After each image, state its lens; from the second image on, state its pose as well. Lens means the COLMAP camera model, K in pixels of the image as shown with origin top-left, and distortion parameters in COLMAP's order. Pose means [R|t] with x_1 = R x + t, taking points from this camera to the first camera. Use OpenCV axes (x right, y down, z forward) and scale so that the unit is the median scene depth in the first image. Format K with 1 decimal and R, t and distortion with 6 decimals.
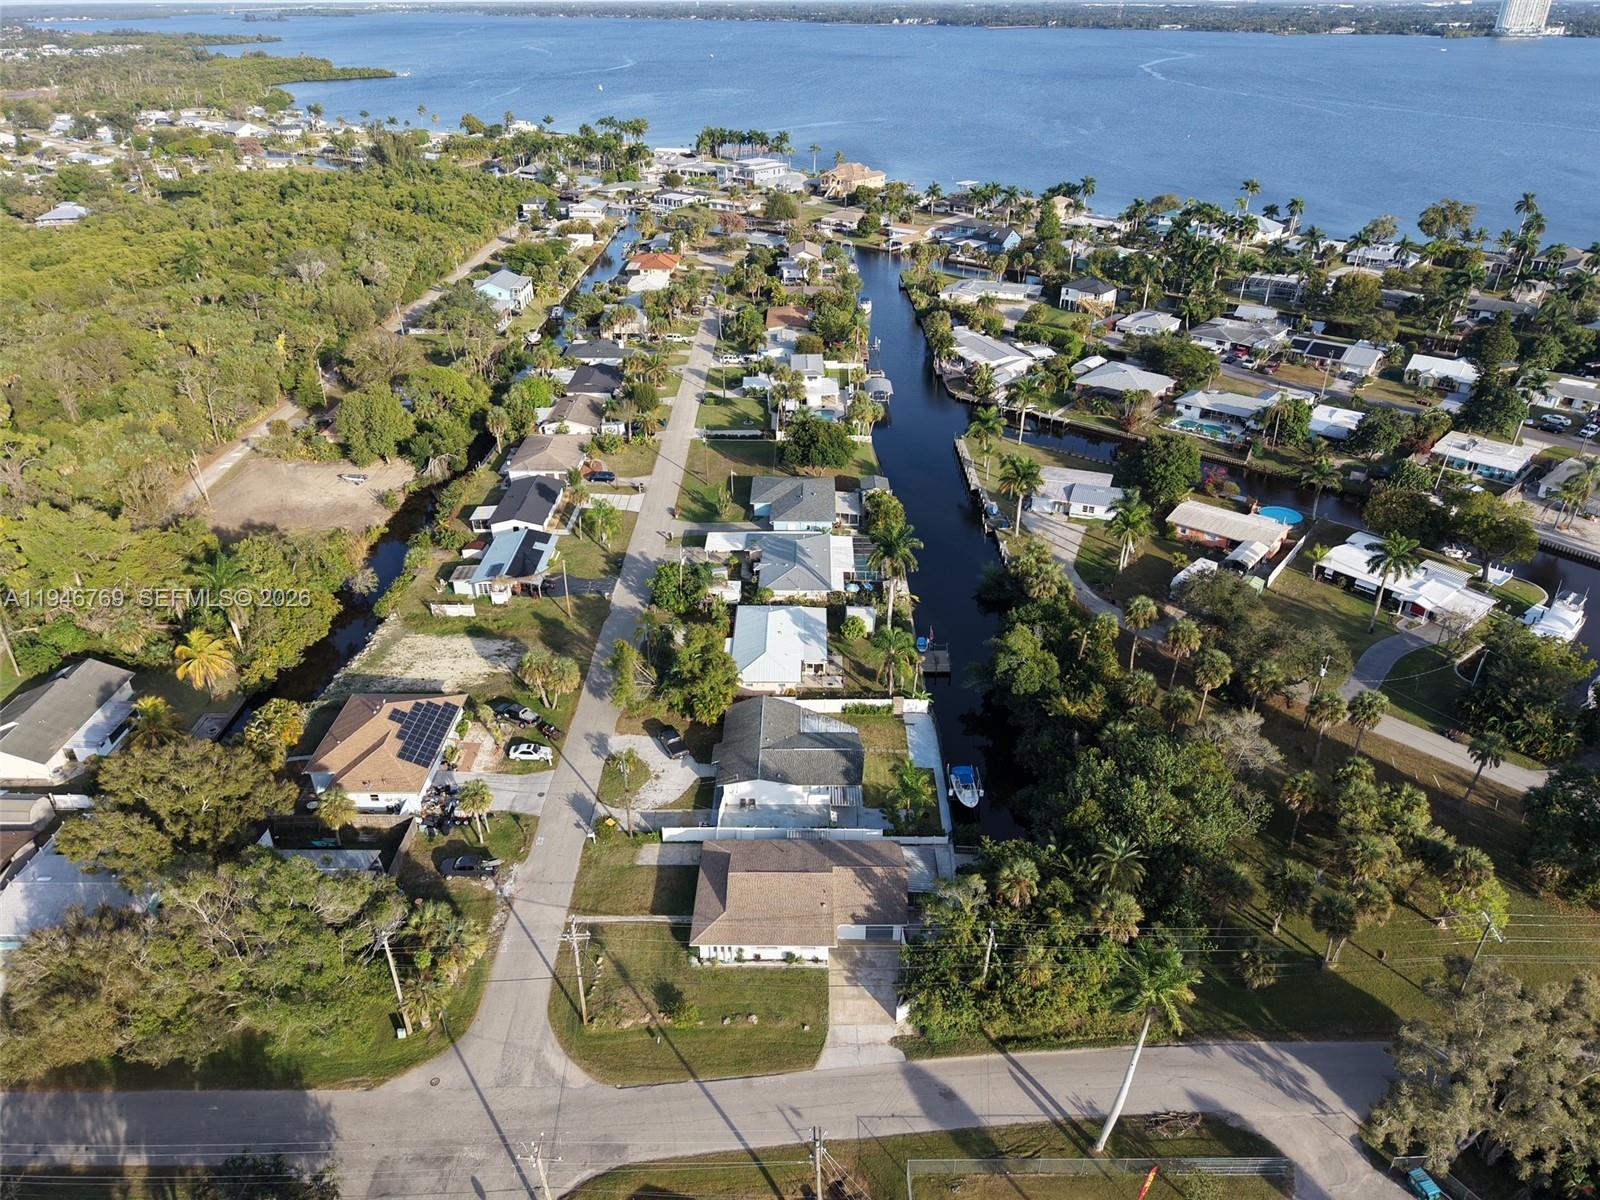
lens RADIAL K [[1094.5, 0, 800.0], [0, 1094.5, 600.0], [0, 0, 1]] dist [-0.000692, -0.004817]
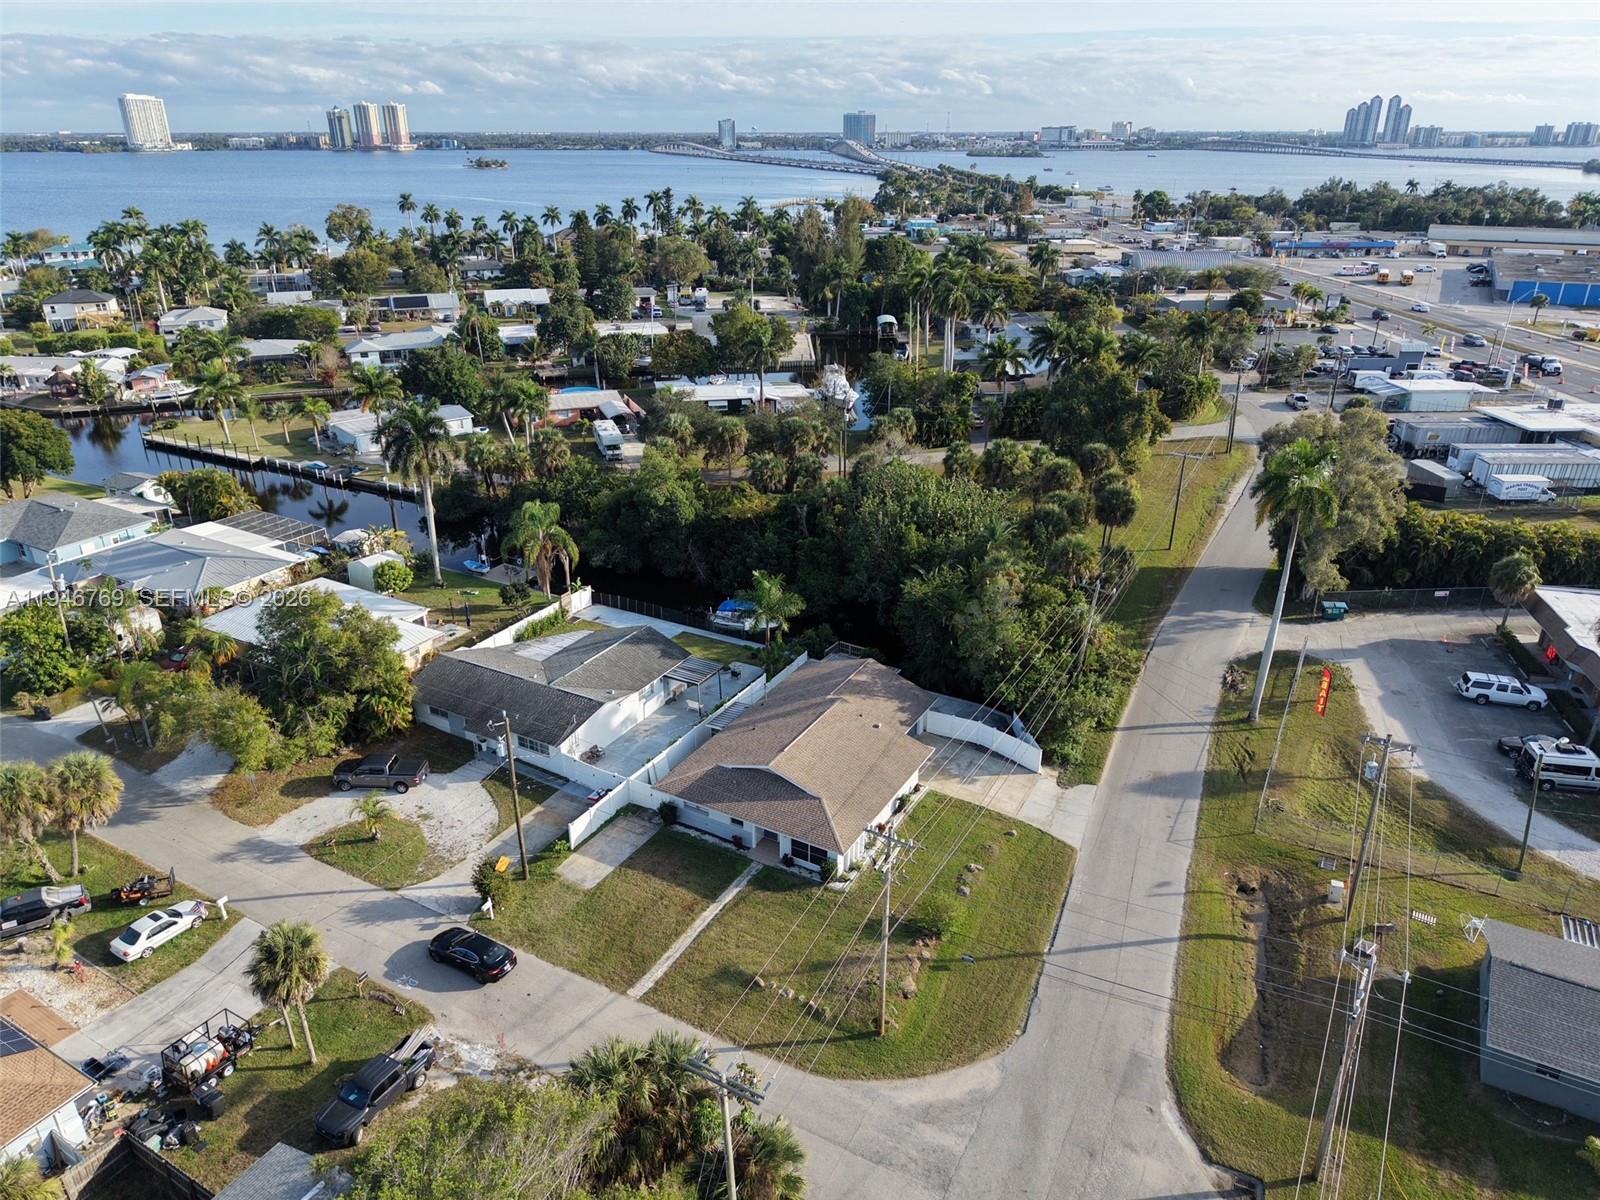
lens RADIAL K [[1076.9, 0, 800.0], [0, 1076.9, 600.0], [0, 0, 1]] dist [0.089458, -0.107221]
pose [[0.487549, -0.348190, 0.800662, -0.556835], [0.430394, 0.893722, 0.126579, 0.090735], [-0.759643, 0.282887, 0.585592, 0.601207]]
